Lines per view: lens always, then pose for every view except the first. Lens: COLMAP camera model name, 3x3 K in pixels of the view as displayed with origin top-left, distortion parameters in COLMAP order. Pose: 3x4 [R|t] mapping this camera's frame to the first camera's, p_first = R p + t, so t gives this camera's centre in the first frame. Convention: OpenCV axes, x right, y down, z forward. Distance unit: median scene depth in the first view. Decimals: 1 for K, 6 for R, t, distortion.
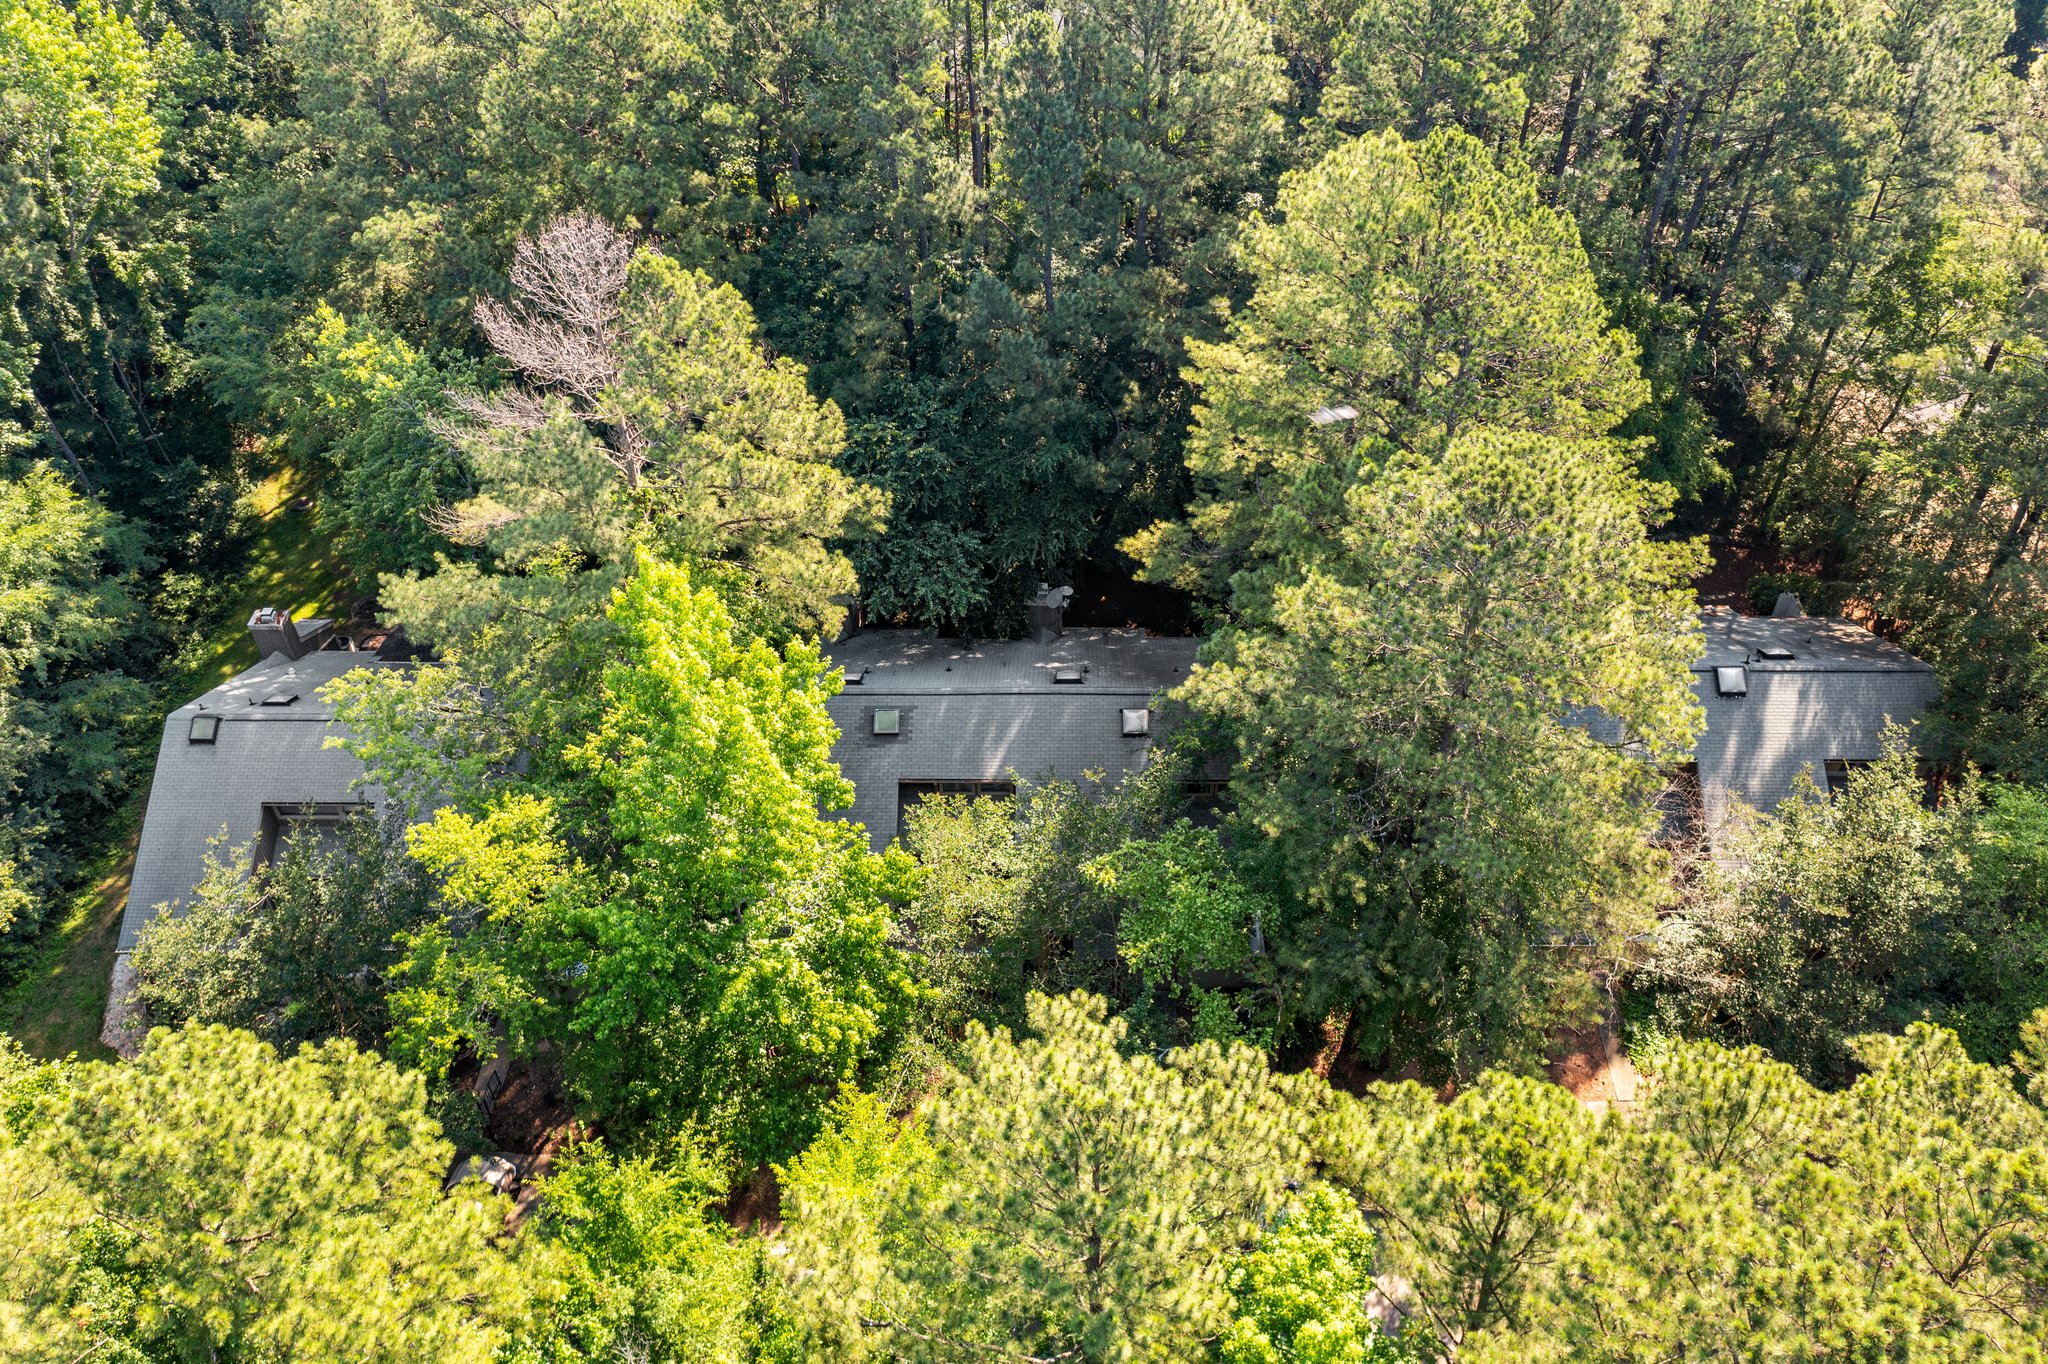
lens RADIAL K [[1602.7, 0, 1024.0], [0, 1602.7, 682.0], [0, 0, 1]] dist [-0.000306, 0.001616]
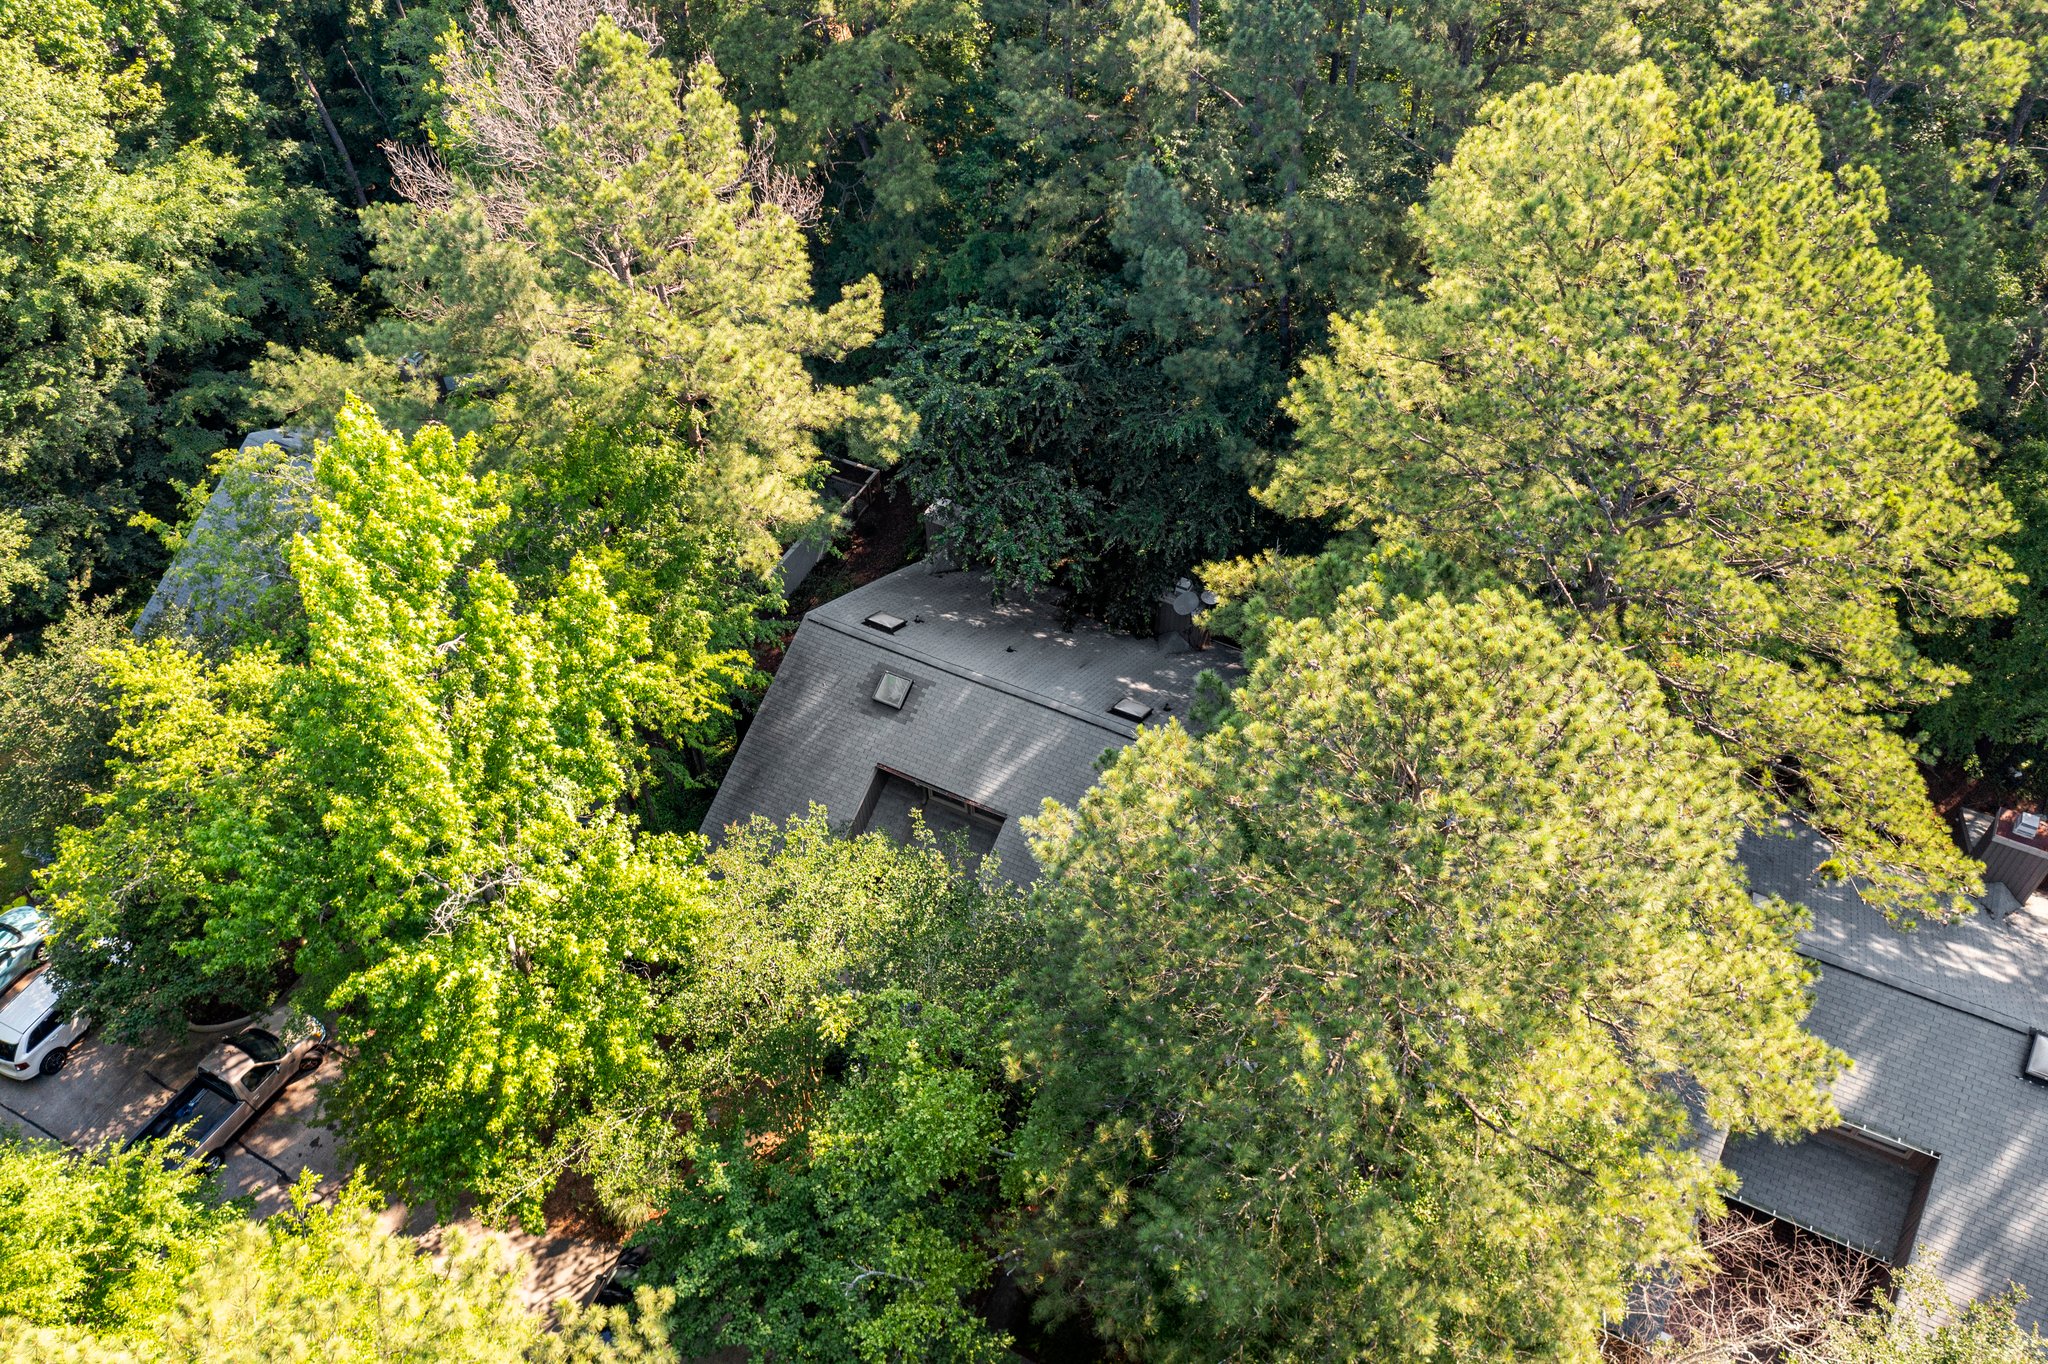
lens RADIAL K [[1602.7, 0, 1024.0], [0, 1602.7, 682.0], [0, 0, 1]] dist [-0.000306, 0.001616]
pose [[0.897745, 0.323217, -0.299308, 0.220779], [-0.298234, 0.946000, 0.127043, -0.104398], [0.324208, -0.024789, 0.945661, 0.275742]]
